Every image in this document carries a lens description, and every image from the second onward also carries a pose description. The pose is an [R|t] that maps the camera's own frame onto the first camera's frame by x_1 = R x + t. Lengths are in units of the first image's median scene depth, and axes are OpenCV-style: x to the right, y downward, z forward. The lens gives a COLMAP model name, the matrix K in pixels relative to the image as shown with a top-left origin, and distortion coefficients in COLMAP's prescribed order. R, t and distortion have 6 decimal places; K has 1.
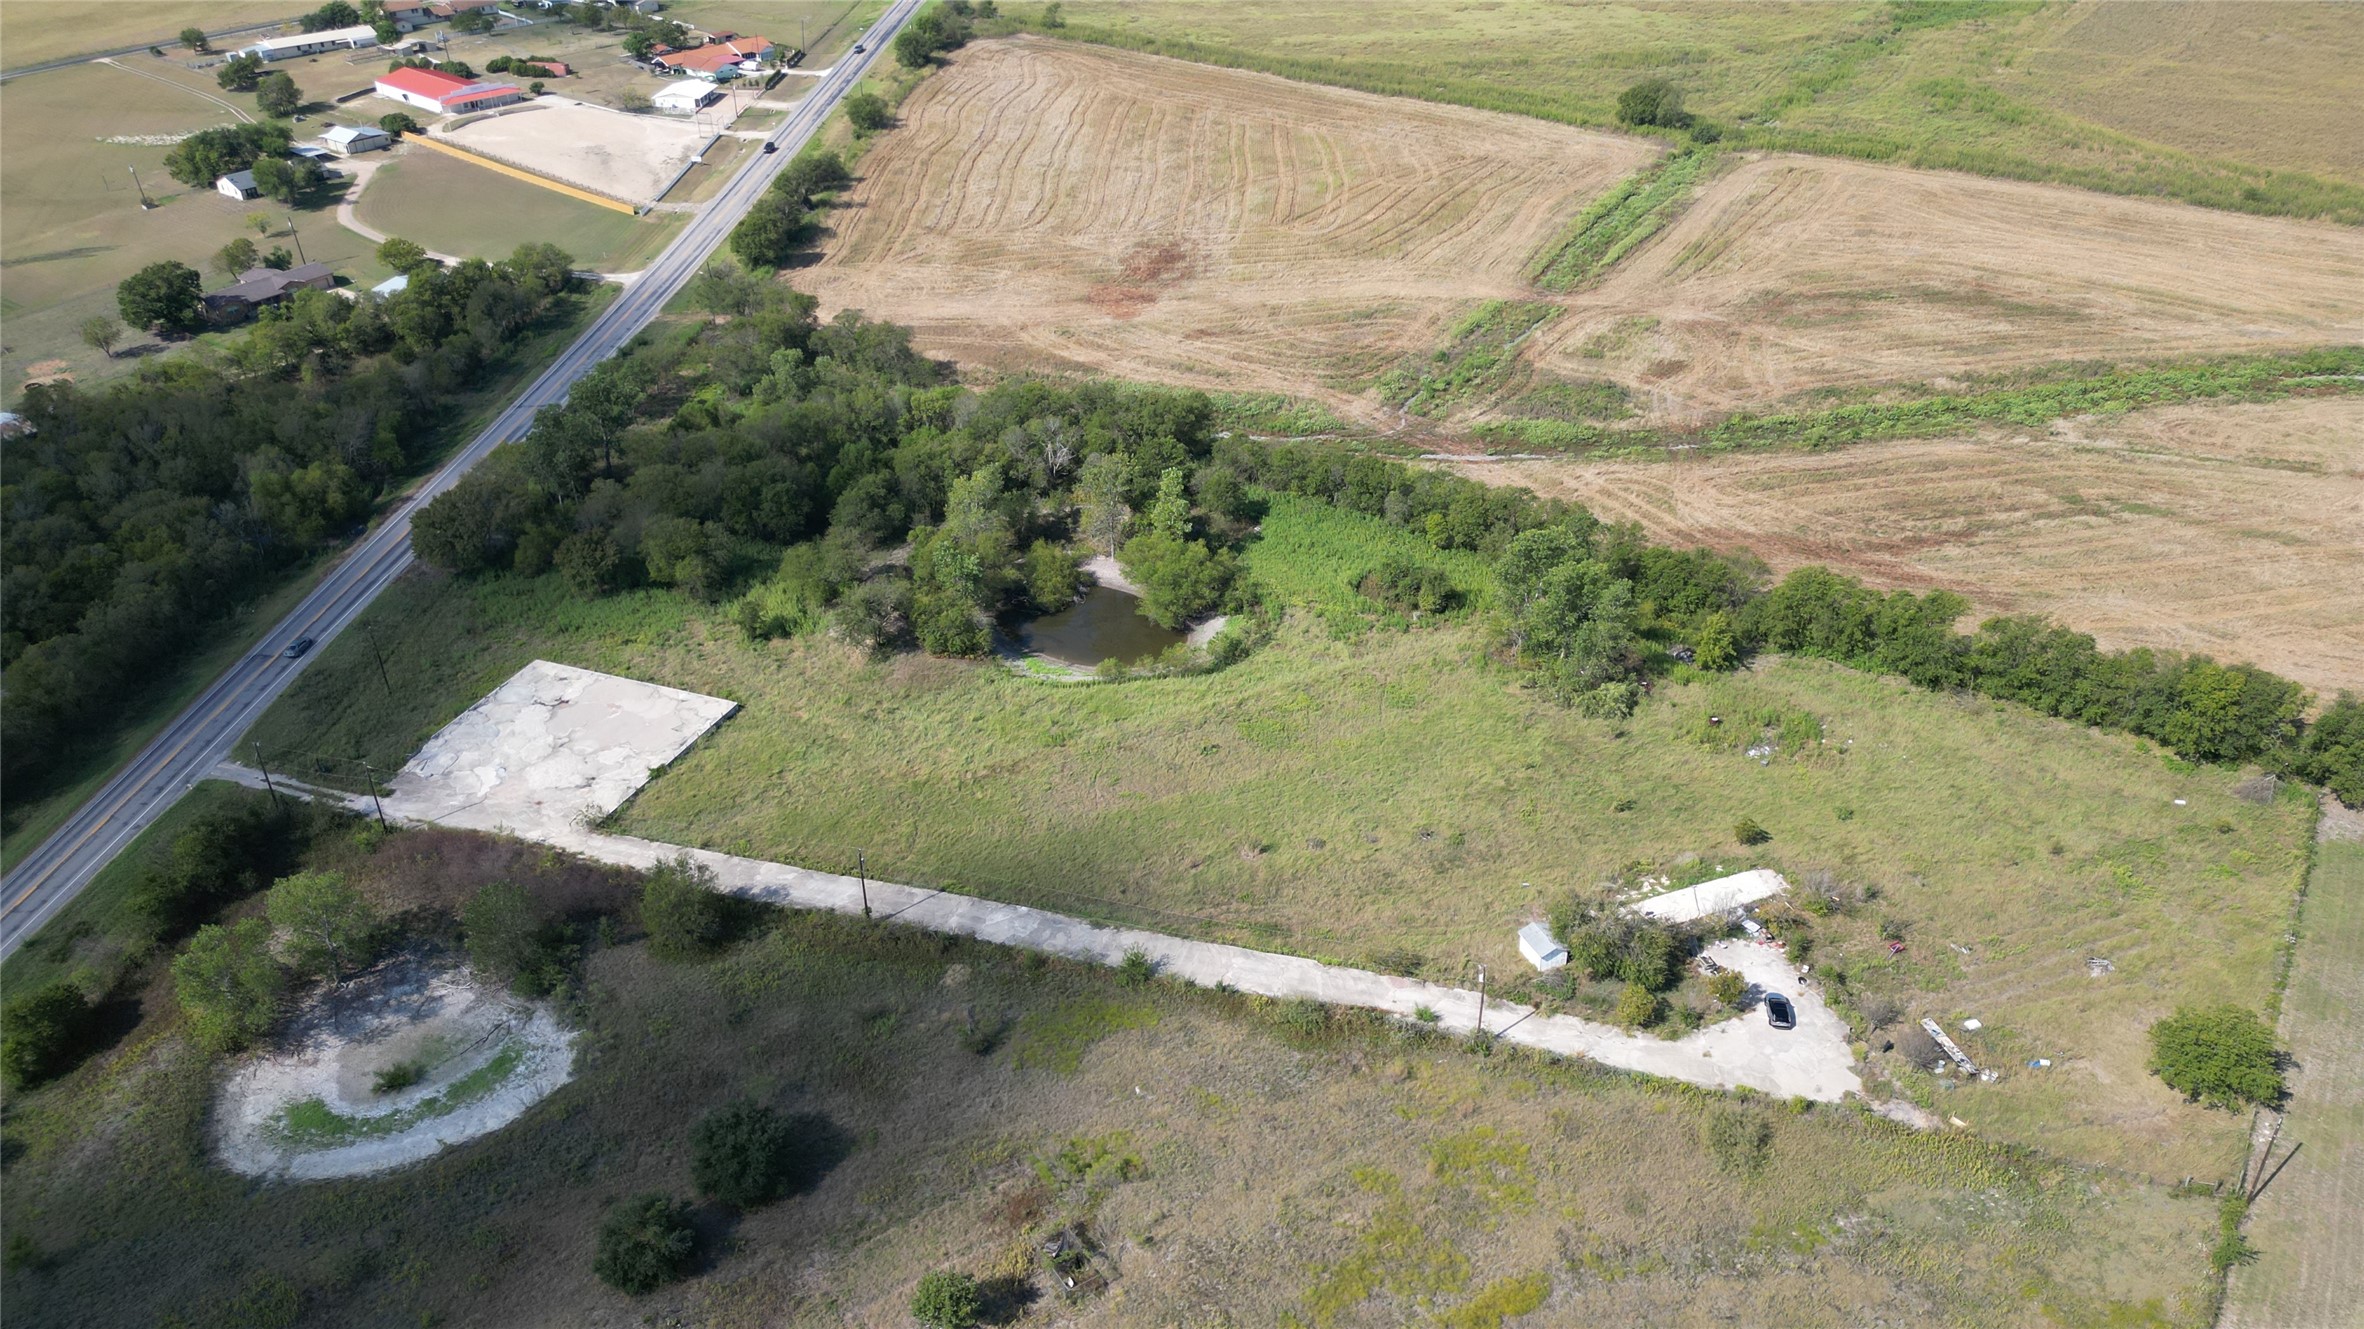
lens RADIAL K [[1645.1, 0, 1179.5], [0, 1645.1, 680.0], [0, 0, 1]] dist [0.066379, -0.060502]
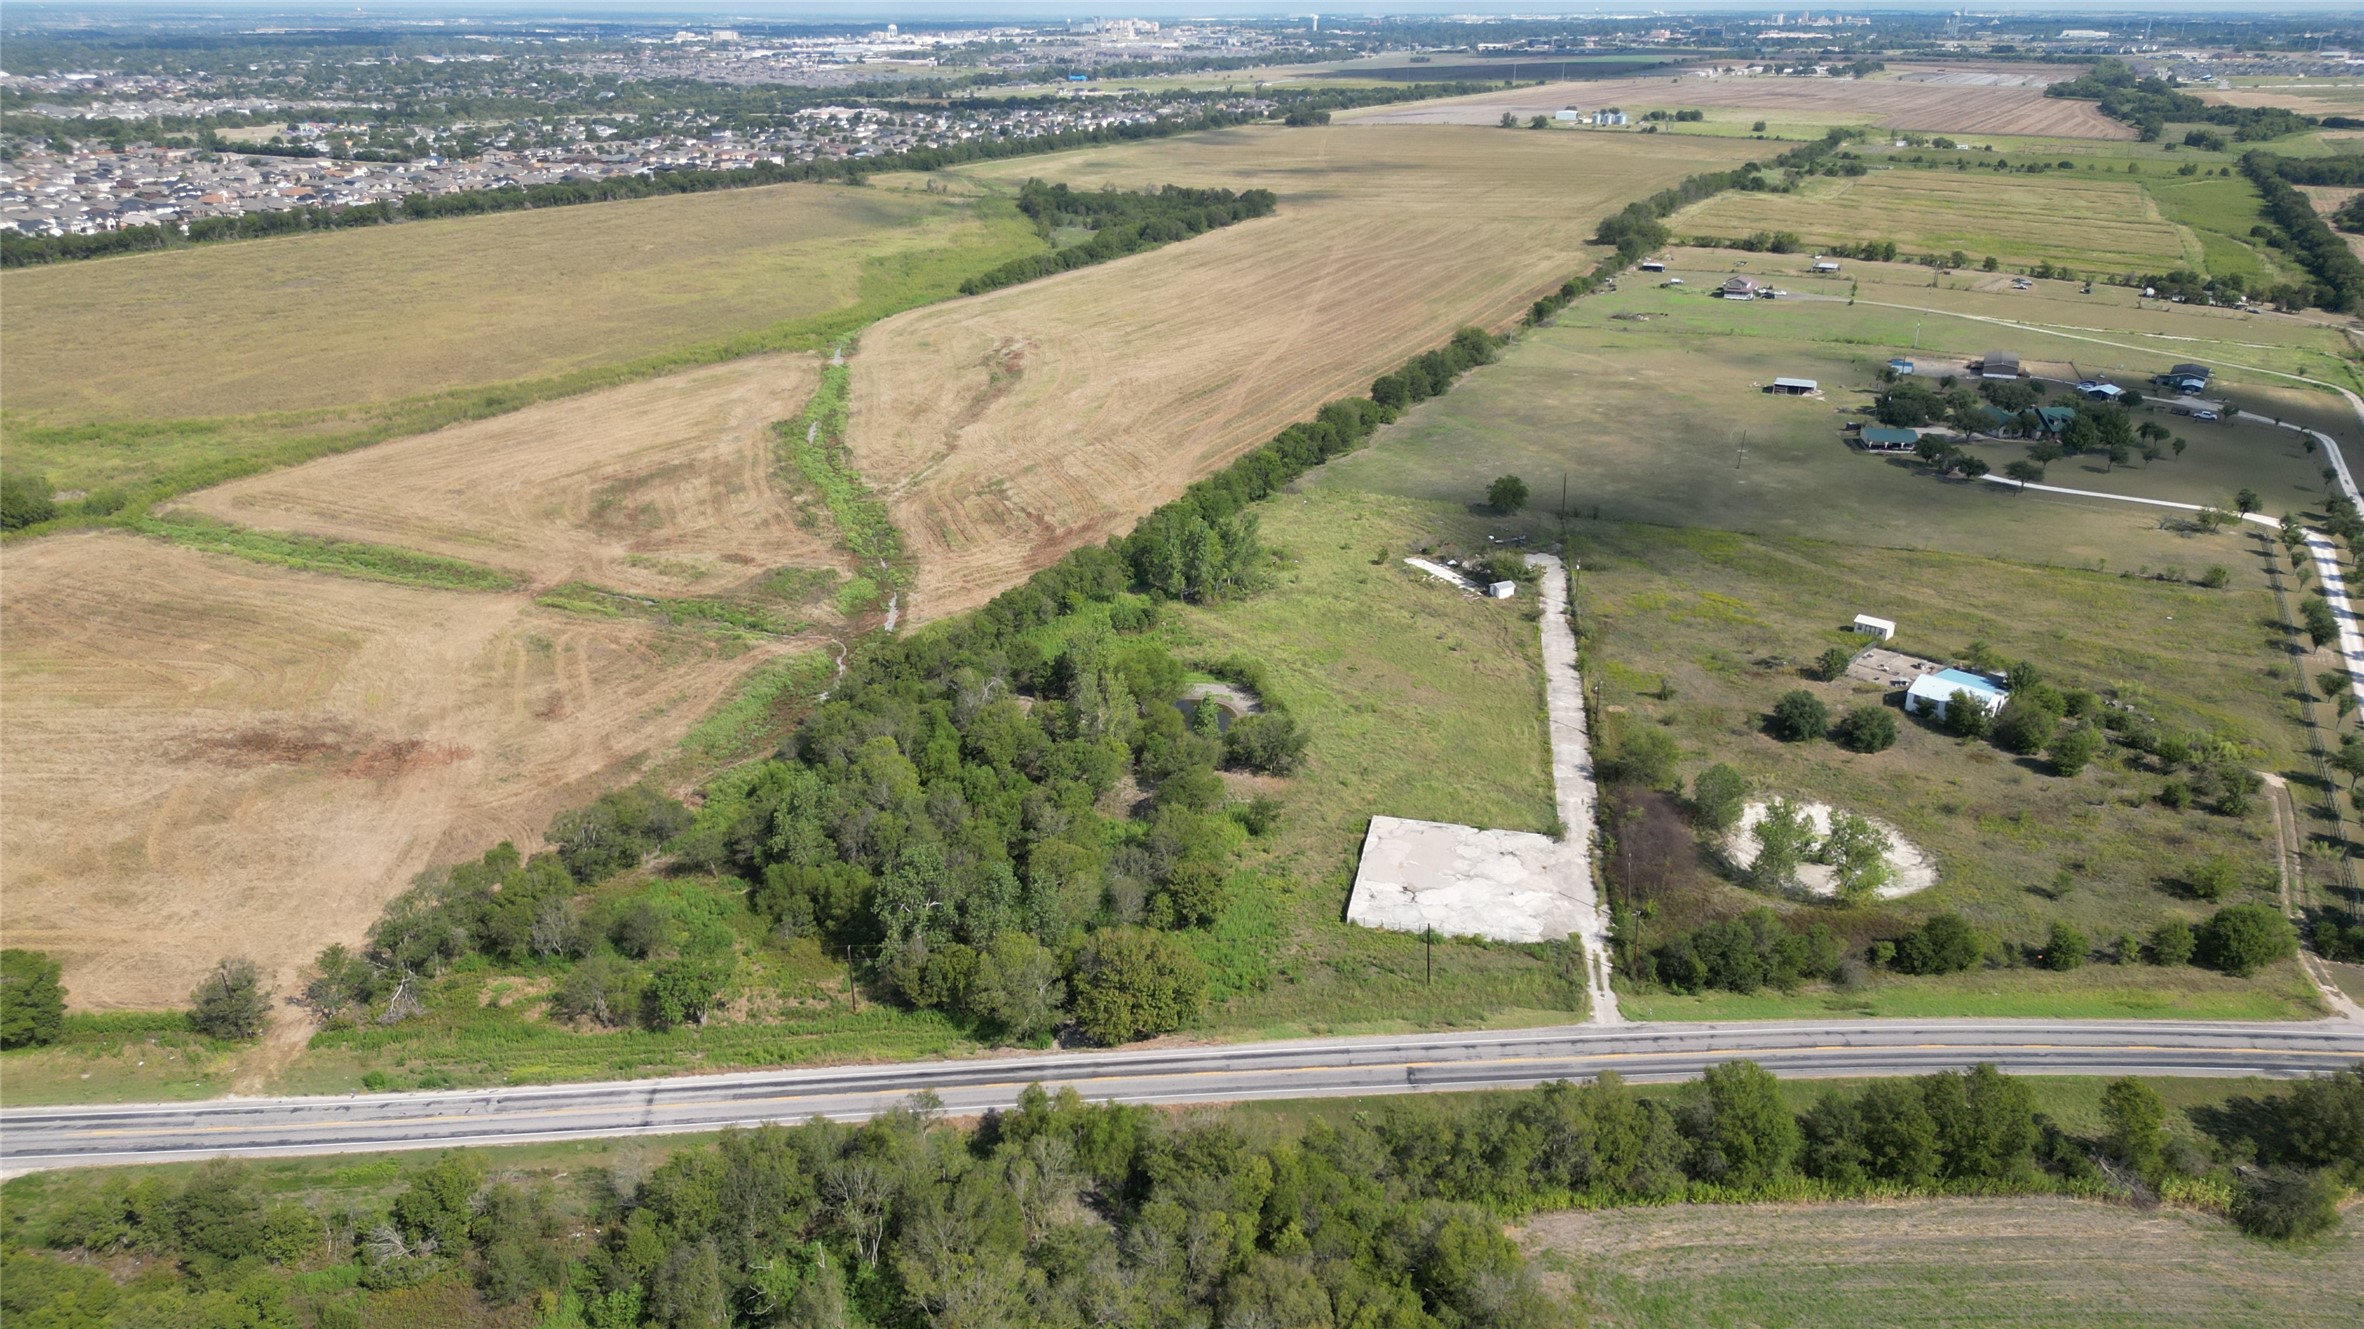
lens RADIAL K [[1645.1, 0, 1179.5], [0, 1645.1, 680.0], [0, 0, 1]] dist [0.066379, -0.060502]
pose [[-0.137758, -0.361965, 0.921957, -1.012338], [0.529326, 0.759851, 0.377413, -0.452549], [-0.837160, 0.540008, 0.086921, 0.739461]]
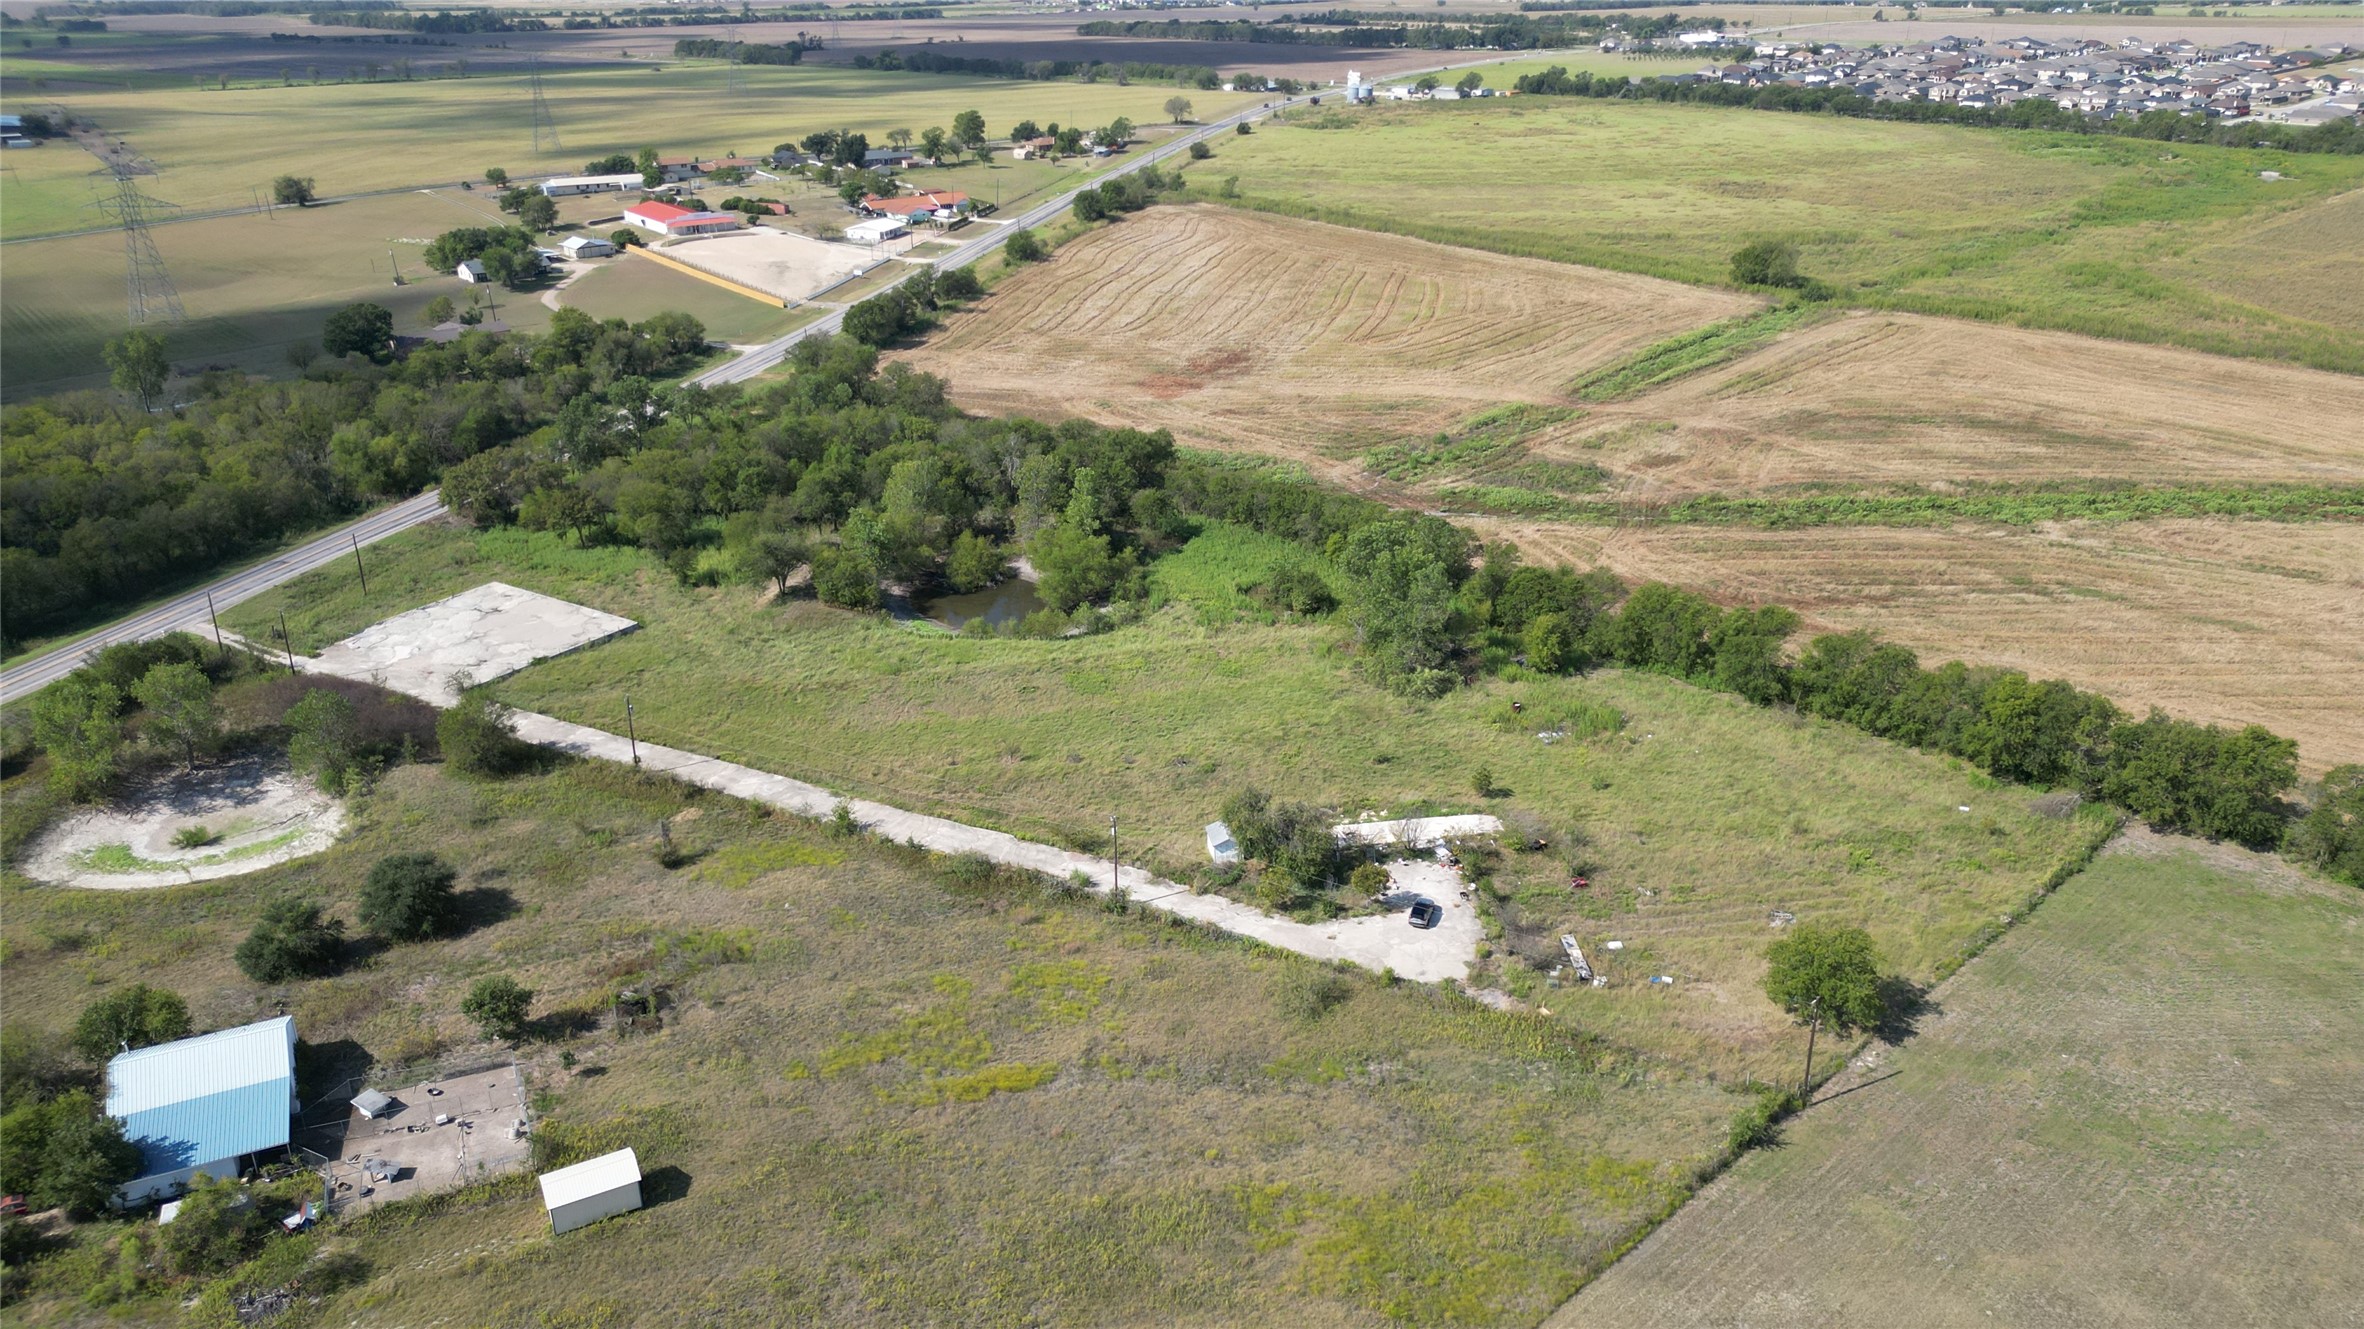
lens RADIAL K [[1645.1, 0, 1179.5], [0, 1645.1, 680.0], [0, 0, 1]] dist [0.066379, -0.060502]
pose [[0.979646, 0.086938, -0.180928, 0.223119], [-0.112002, 0.984731, -0.133268, 0.121815], [0.166579, 0.150819, 0.974425, -0.008231]]
